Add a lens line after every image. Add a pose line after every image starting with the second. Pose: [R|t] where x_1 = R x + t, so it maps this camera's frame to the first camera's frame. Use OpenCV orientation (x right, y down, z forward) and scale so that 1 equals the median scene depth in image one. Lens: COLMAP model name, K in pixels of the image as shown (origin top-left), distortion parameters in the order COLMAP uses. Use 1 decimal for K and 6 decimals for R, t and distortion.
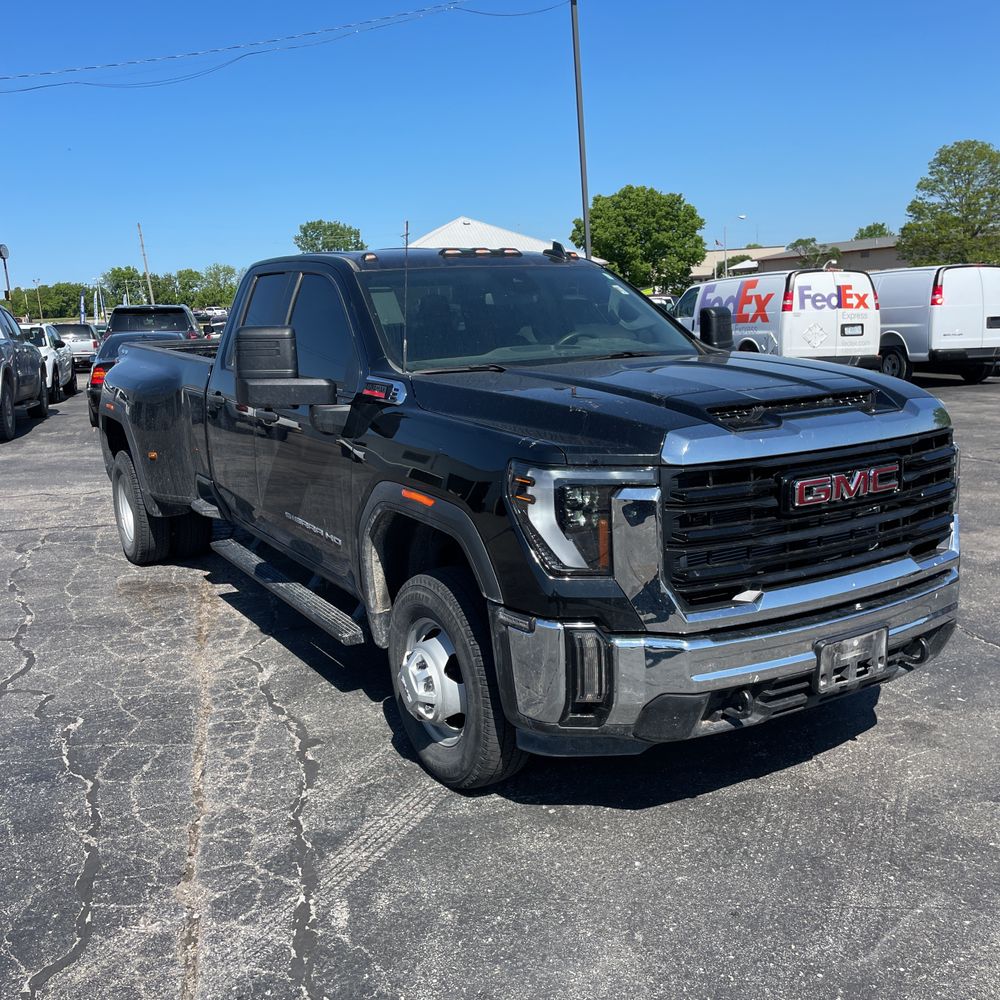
lens RADIAL K [[1018.9, 0, 492.4], [0, 1018.9, 505.5], [0, 0, 1]] dist [0.026402, 0.000000]
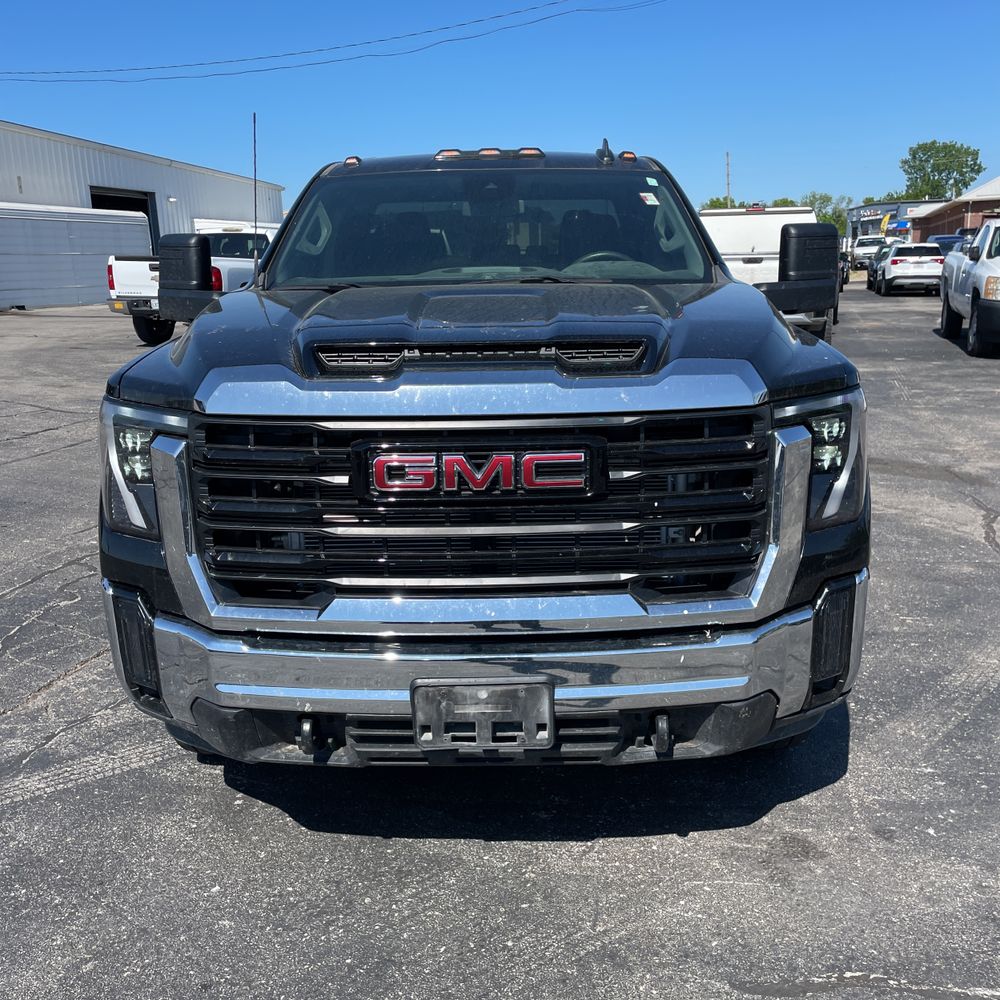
lens RADIAL K [[1018.9, 0, 497.2], [0, 1018.9, 517.4], [0, 0, 1]] dist [0.026402, 0.000000]
pose [[0.847261, 0.152647, -0.508771, 0.633341], [-0.114293, 0.987773, 0.106029, -0.056371], [0.518735, -0.031685, 0.854348, 0.366588]]
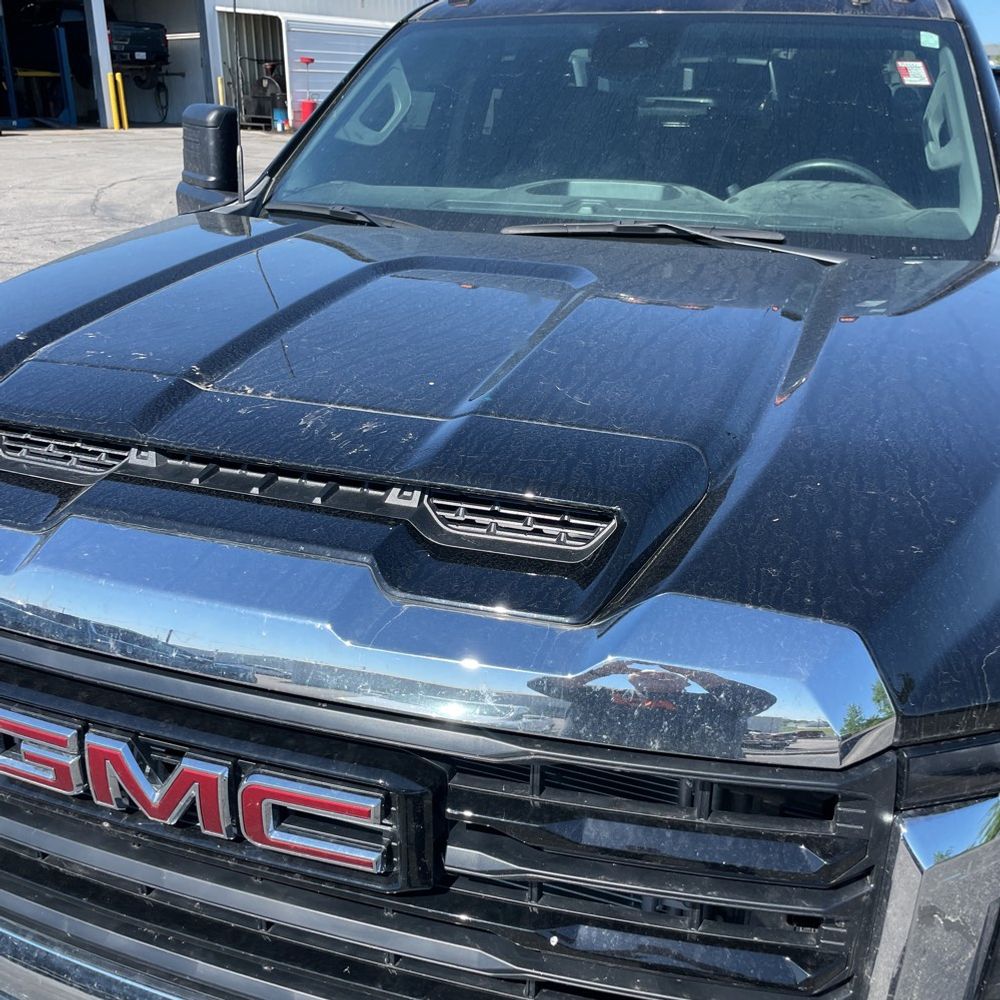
lens RADIAL K [[1018.9, 0, 493.5], [0, 1018.9, 496.5], [0, 0, 1]] dist [0.026402, 0.000000]
pose [[0.624499, 0.337050, -0.704555, 0.531422], [-0.183017, 0.940125, 0.287523, -0.184305], [0.759280, -0.050612, 0.648793, 0.777704]]
